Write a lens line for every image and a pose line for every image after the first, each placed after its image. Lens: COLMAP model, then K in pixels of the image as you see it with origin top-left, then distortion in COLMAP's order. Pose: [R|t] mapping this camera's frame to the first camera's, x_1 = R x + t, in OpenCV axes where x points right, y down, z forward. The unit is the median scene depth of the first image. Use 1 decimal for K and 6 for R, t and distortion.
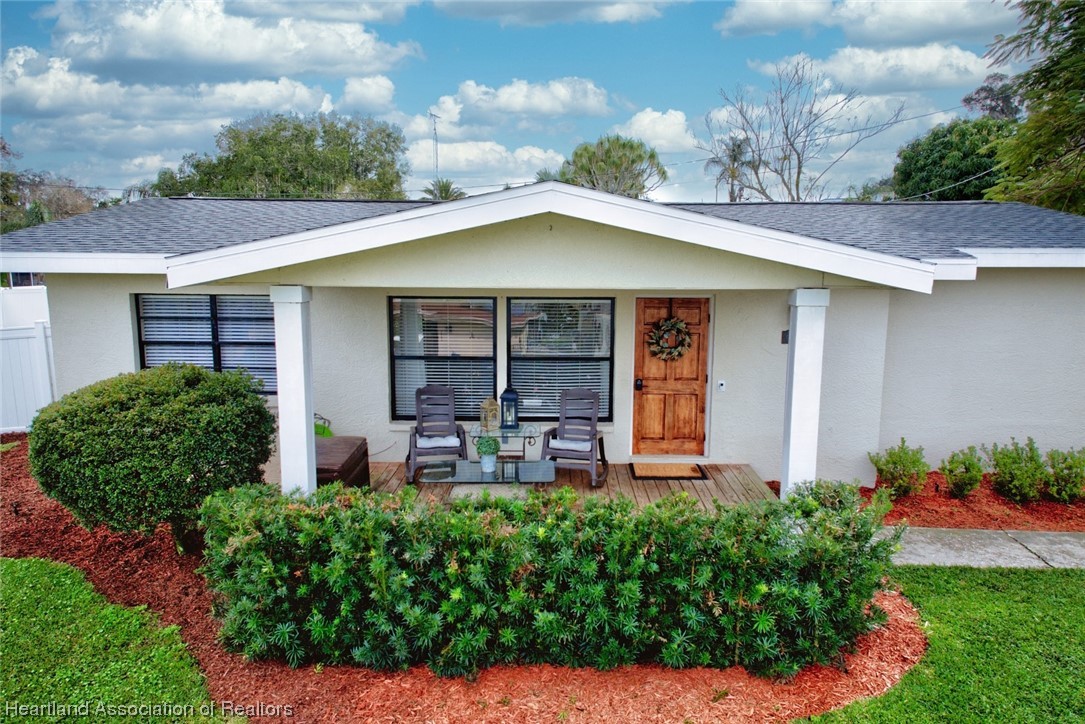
lens RADIAL K [[726.1, 0, 542.5], [0, 726.1, 362.0], [0, 0, 1]] dist [0.065845, -0.034587]
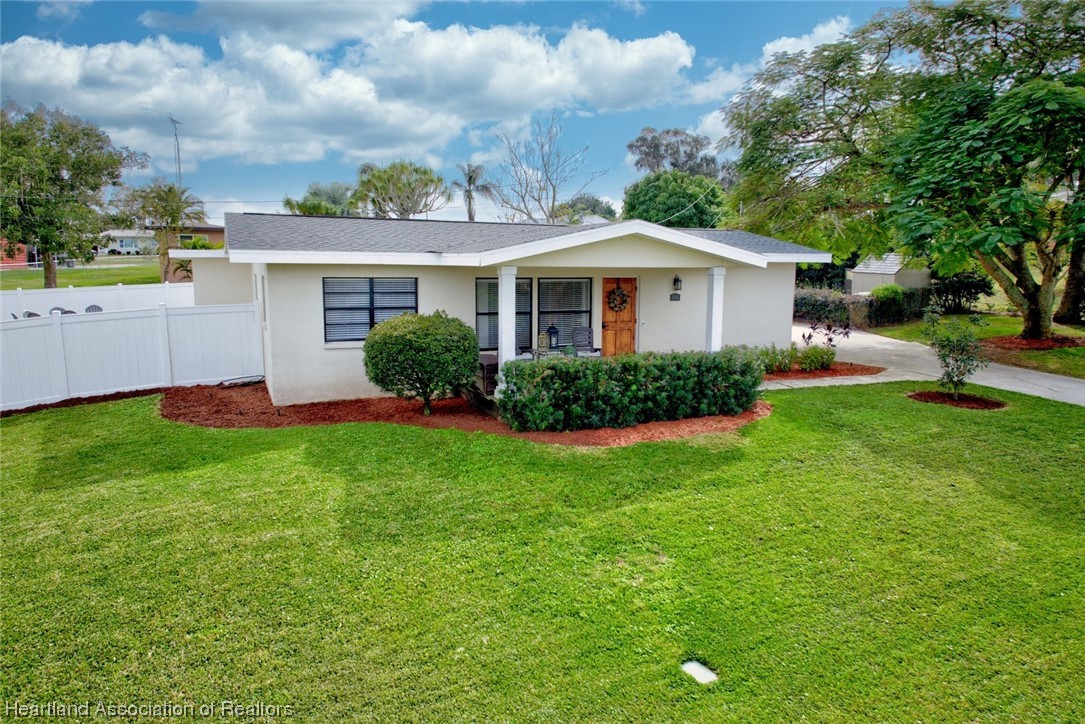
lens RADIAL K [[726.1, 0, 542.5], [0, 726.1, 362.0], [0, 0, 1]] dist [0.065845, -0.034587]
pose [[0.912113, -0.053725, 0.406404, -0.759881], [0.061057, 0.998121, -0.005085, 0.123542], [-0.405367, 0.029452, 0.913680, -0.609235]]
